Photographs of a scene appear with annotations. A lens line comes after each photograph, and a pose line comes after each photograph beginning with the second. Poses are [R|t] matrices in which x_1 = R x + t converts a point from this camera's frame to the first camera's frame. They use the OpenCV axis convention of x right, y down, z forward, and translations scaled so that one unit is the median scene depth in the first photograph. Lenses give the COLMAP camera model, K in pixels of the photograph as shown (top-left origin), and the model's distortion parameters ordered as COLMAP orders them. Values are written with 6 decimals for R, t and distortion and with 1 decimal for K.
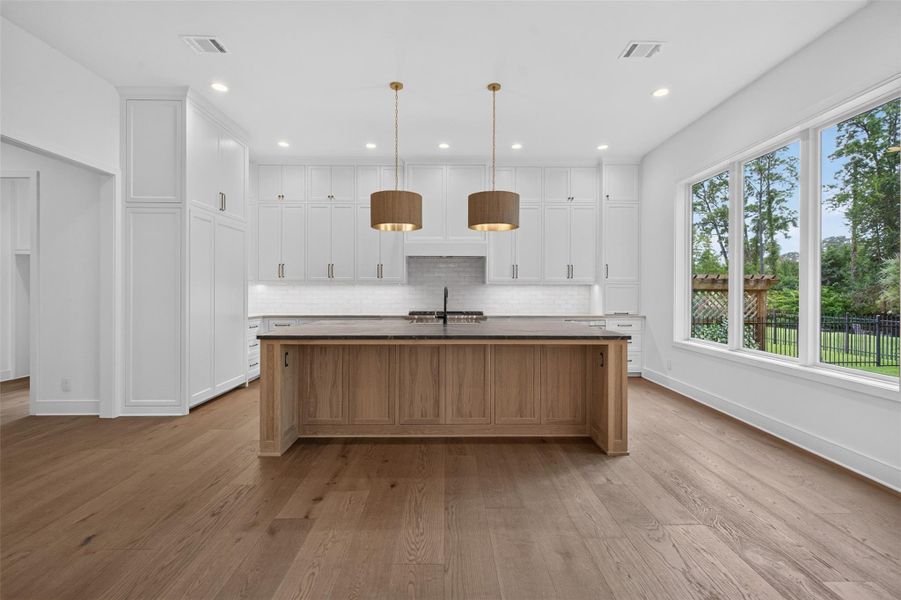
lens RADIAL K [[411.0, 0, 453.9], [0, 411.0, 293.3], [0, 0, 1]] dist [0.000085, -0.000868]
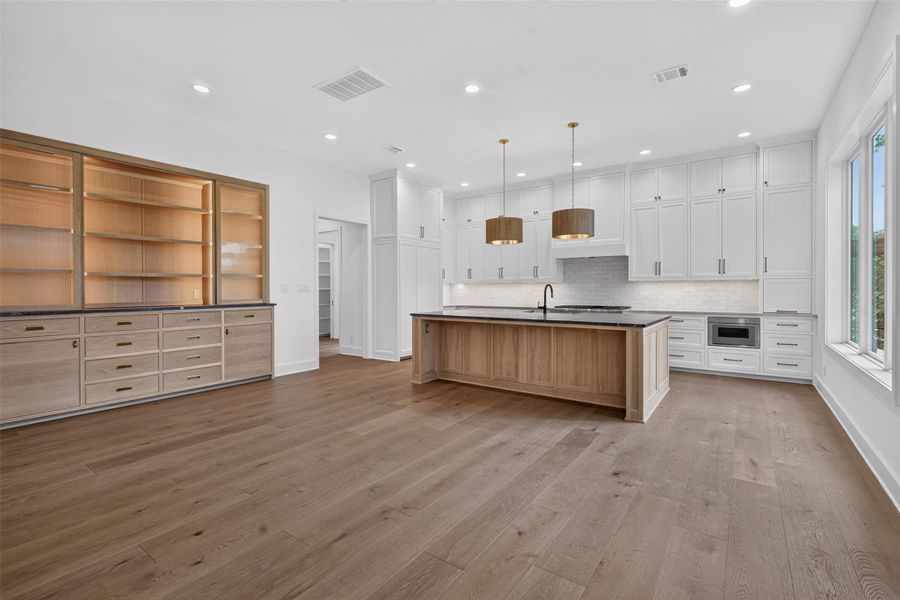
lens RADIAL K [[410.6, 0, 445.9], [0, 410.6, 296.6], [0, 0, 1]] dist [0.000085, -0.000868]
pose [[0.796496, 0.007210, -0.604601, 0.549702], [0.001455, 0.999903, 0.013841, 0.004436], [0.604643, -0.011903, 0.796408, -0.237307]]
